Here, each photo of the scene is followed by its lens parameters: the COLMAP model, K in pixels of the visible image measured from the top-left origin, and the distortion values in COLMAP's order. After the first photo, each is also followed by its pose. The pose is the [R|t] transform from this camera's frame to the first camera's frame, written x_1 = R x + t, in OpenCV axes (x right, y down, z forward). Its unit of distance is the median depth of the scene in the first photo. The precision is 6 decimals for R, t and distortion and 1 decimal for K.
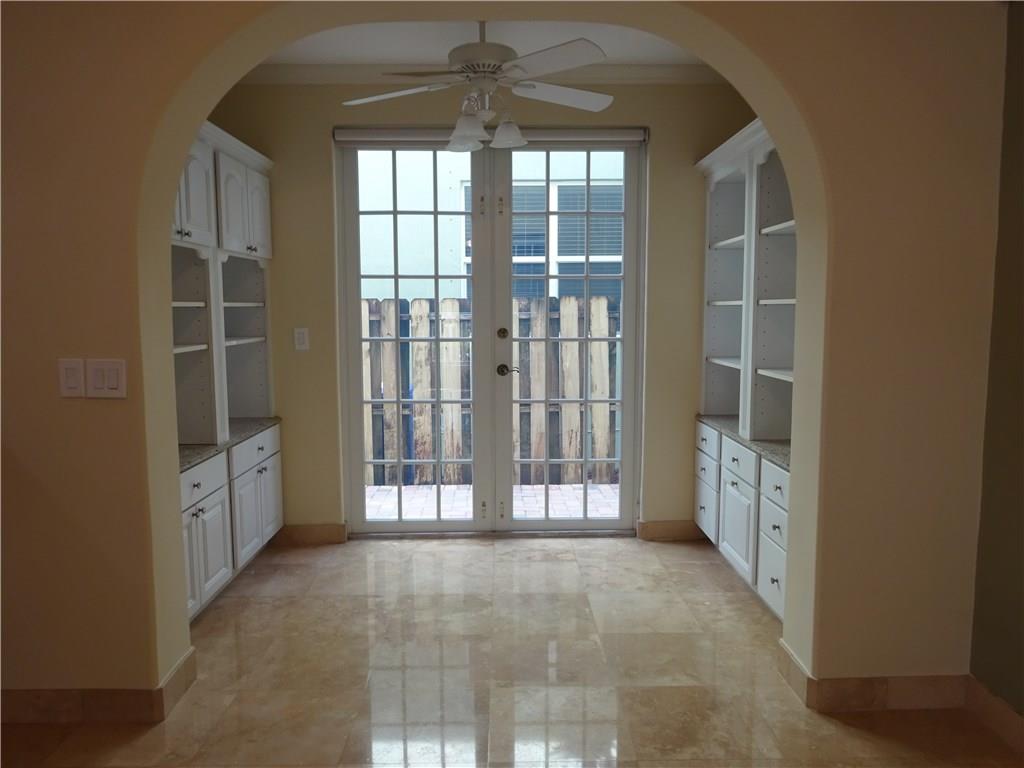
lens RADIAL K [[756.7, 0, 512.2], [0, 756.7, 390.1], [0, 0, 1]] dist [0.011901, -0.005842]
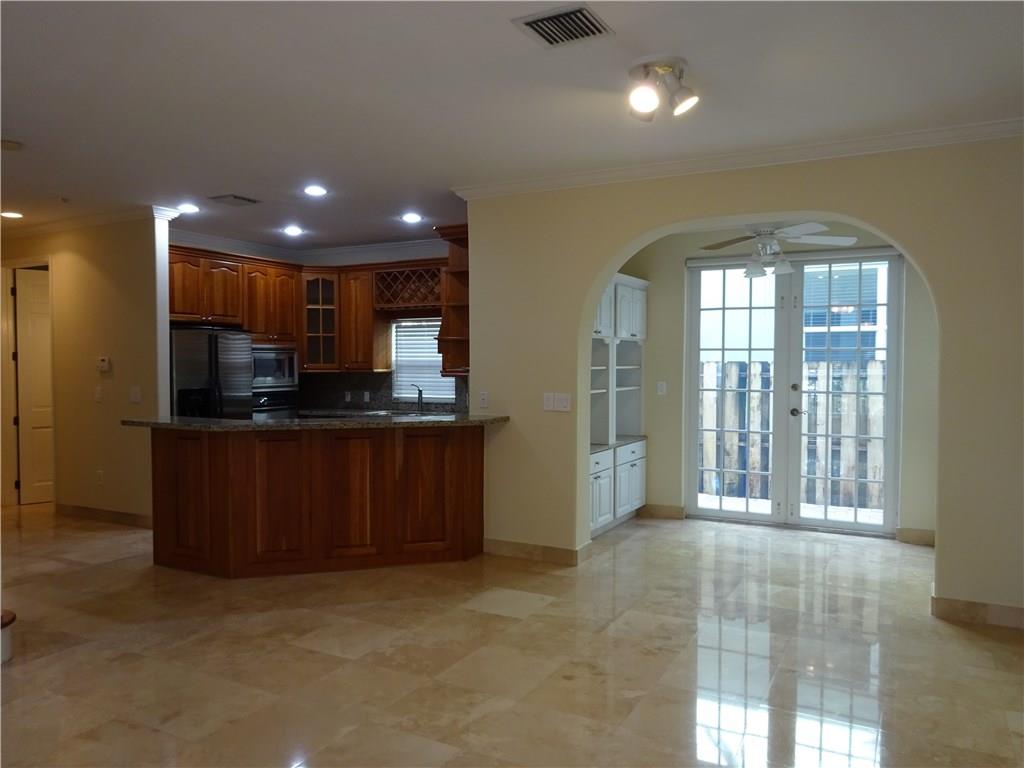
lens RADIAL K [[756.7, 0, 512.2], [0, 756.7, 390.1], [0, 0, 1]] dist [0.011901, -0.005842]
pose [[0.872094, 0.024173, -0.488742, 0.236187], [-0.057817, 0.996873, -0.053863, 0.042742], [0.485912, 0.075231, 0.870764, -0.567337]]
